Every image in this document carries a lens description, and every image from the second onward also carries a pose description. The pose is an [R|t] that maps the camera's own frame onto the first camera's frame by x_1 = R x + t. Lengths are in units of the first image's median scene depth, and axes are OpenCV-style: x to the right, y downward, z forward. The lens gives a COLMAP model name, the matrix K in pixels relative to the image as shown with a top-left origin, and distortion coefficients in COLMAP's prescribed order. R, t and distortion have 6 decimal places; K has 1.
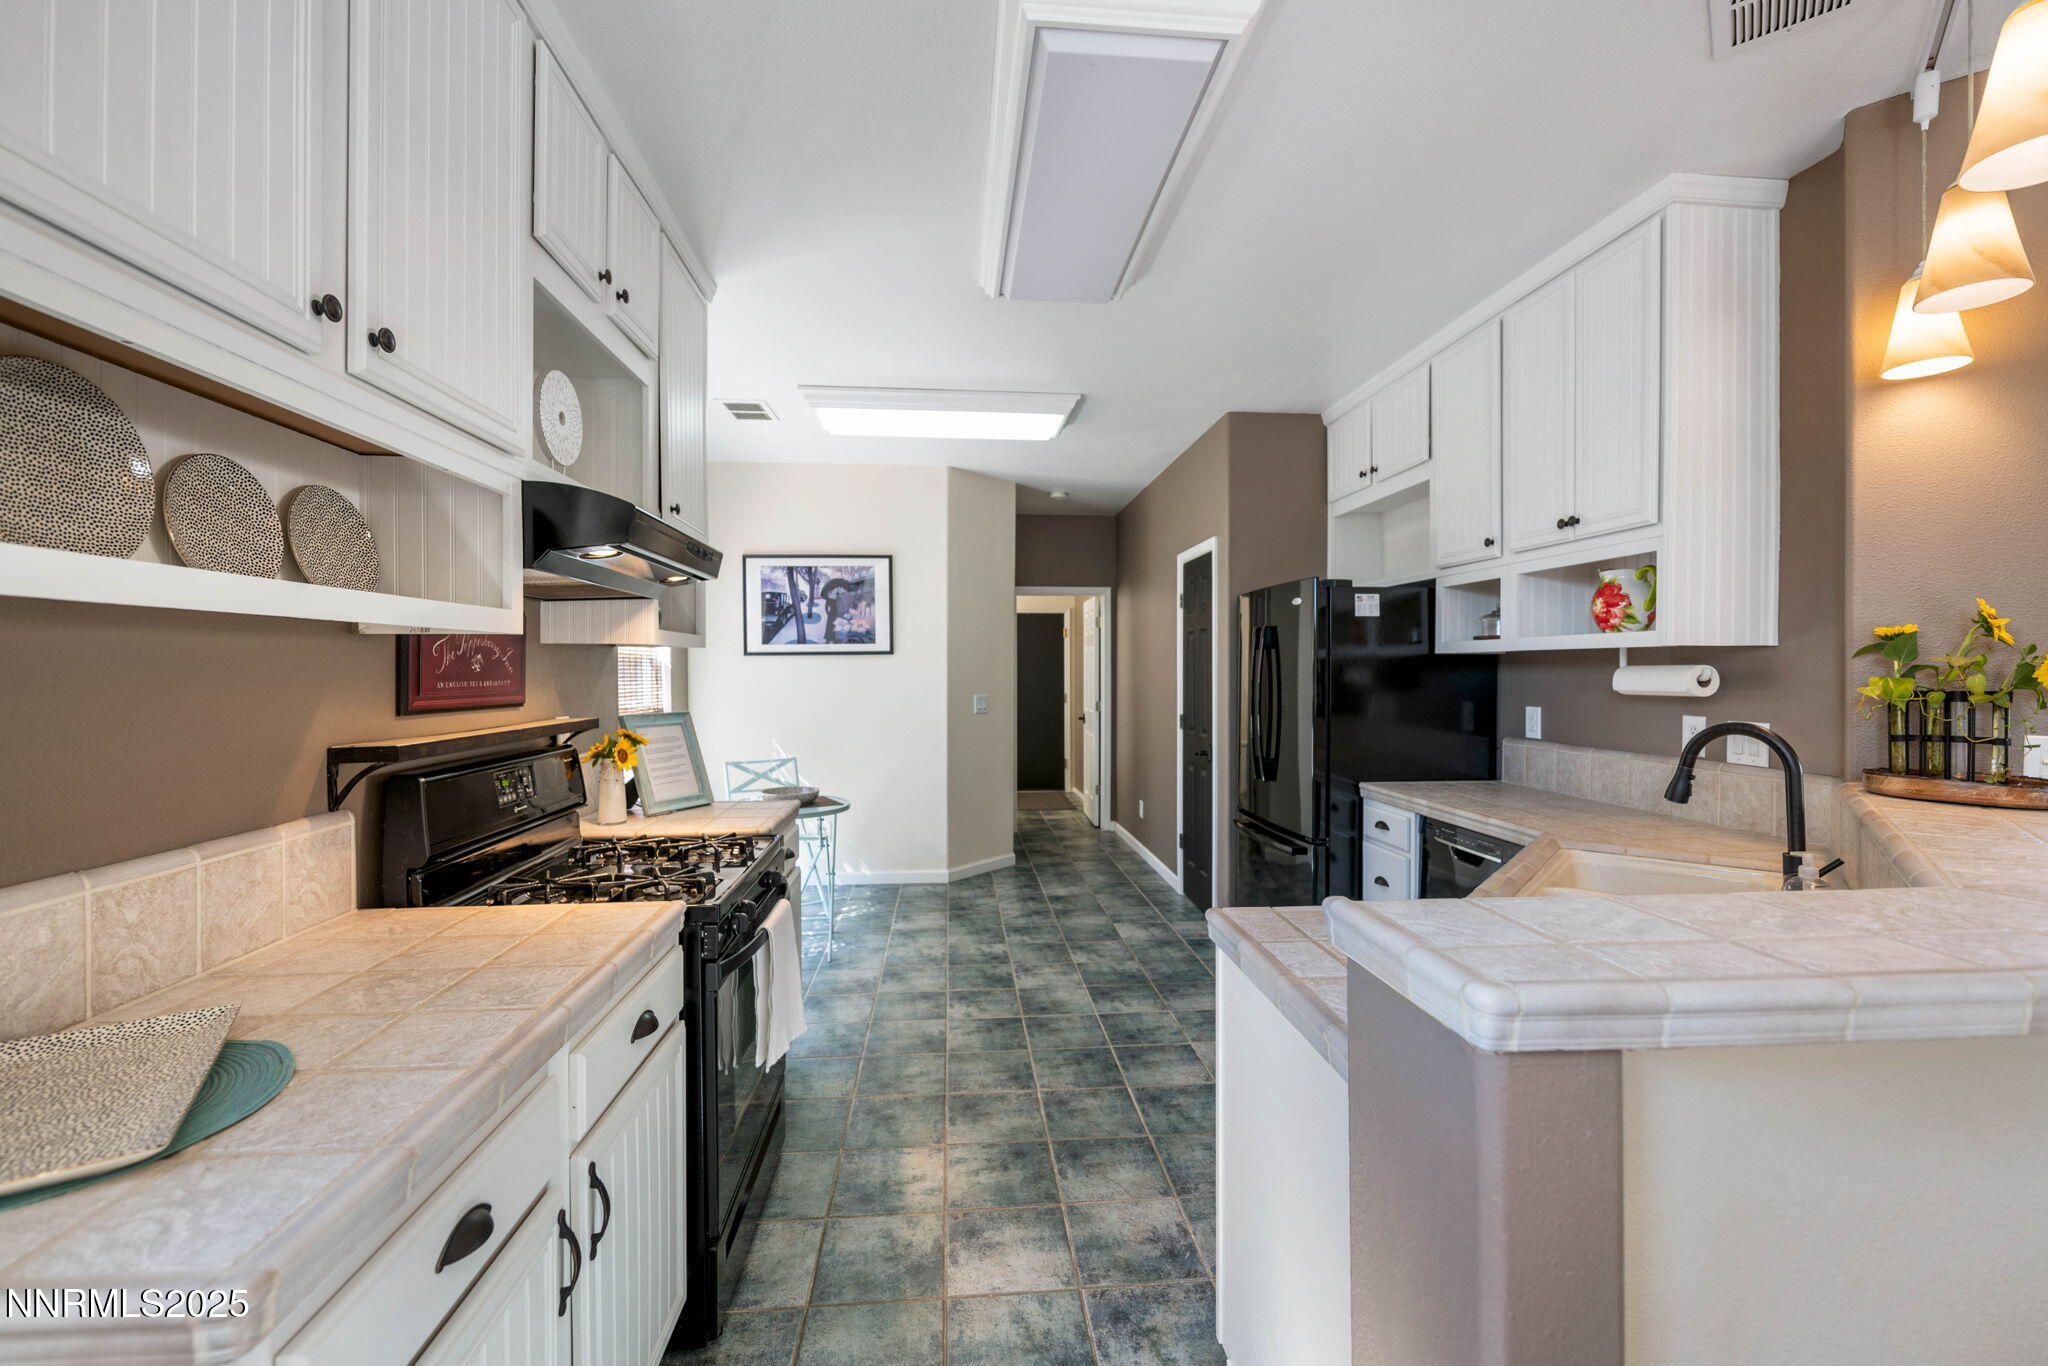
lens RADIAL K [[854.4, 0, 1020.1], [0, 854.4, 678.9], [0, 0, 1]] dist [-0.000037, -0.000118]
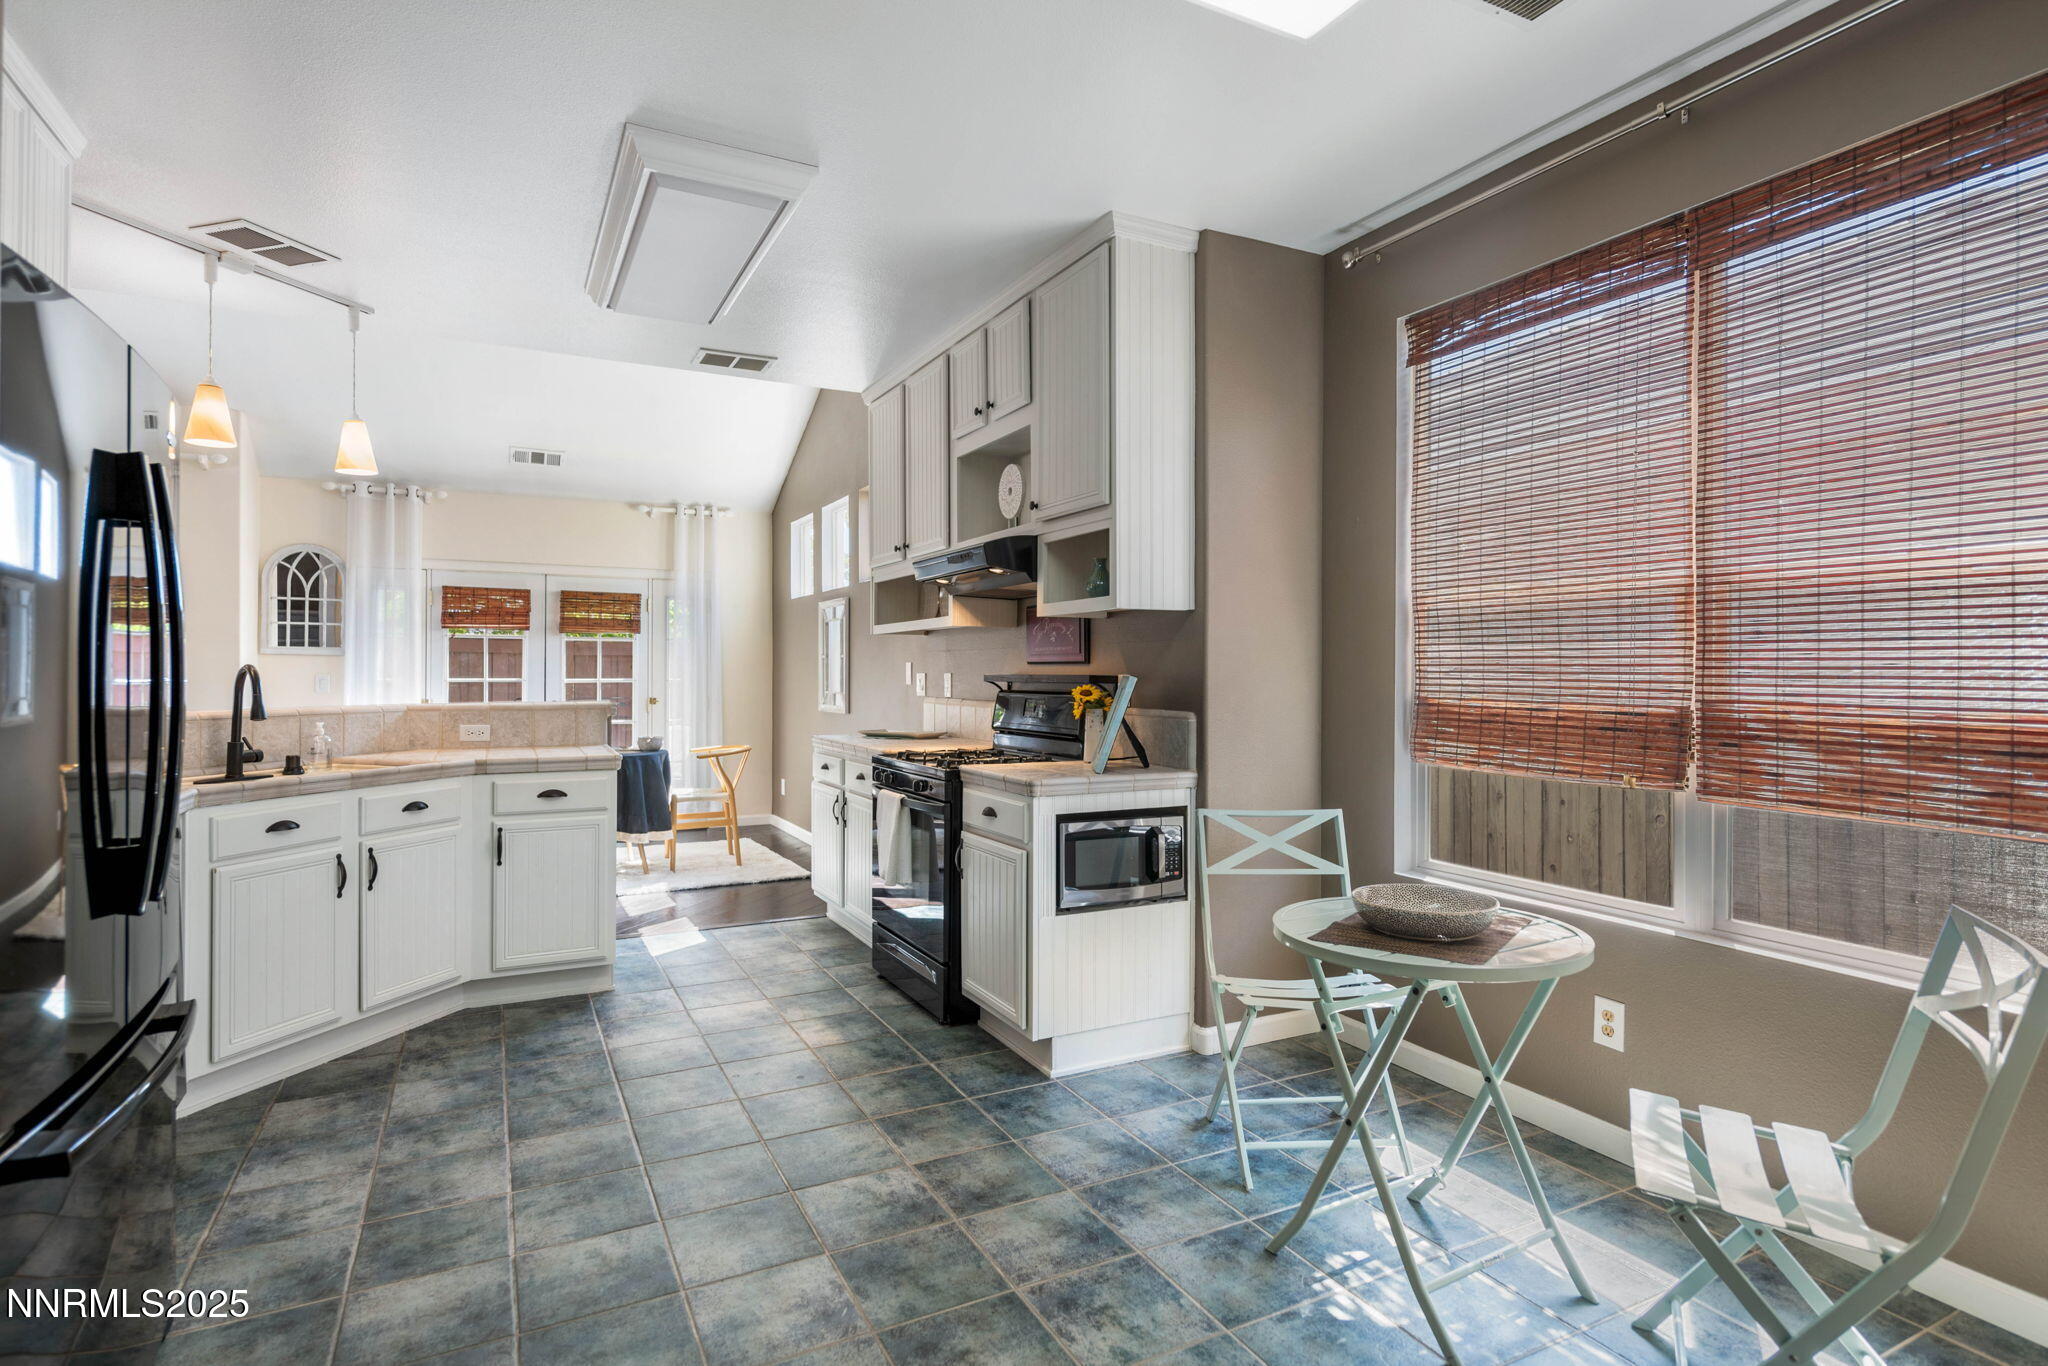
lens RADIAL K [[1033.1, 0, 1027.1], [0, 1033.1, 677.1], [0, 0, 1]] dist [0.003064, -0.000127]
pose [[-0.922246, -0.002083, -0.386597, 0.122144], [-0.006913, 0.999914, 0.011103, 0.020514], [0.386541, 0.012912, -0.922182, 1.598937]]
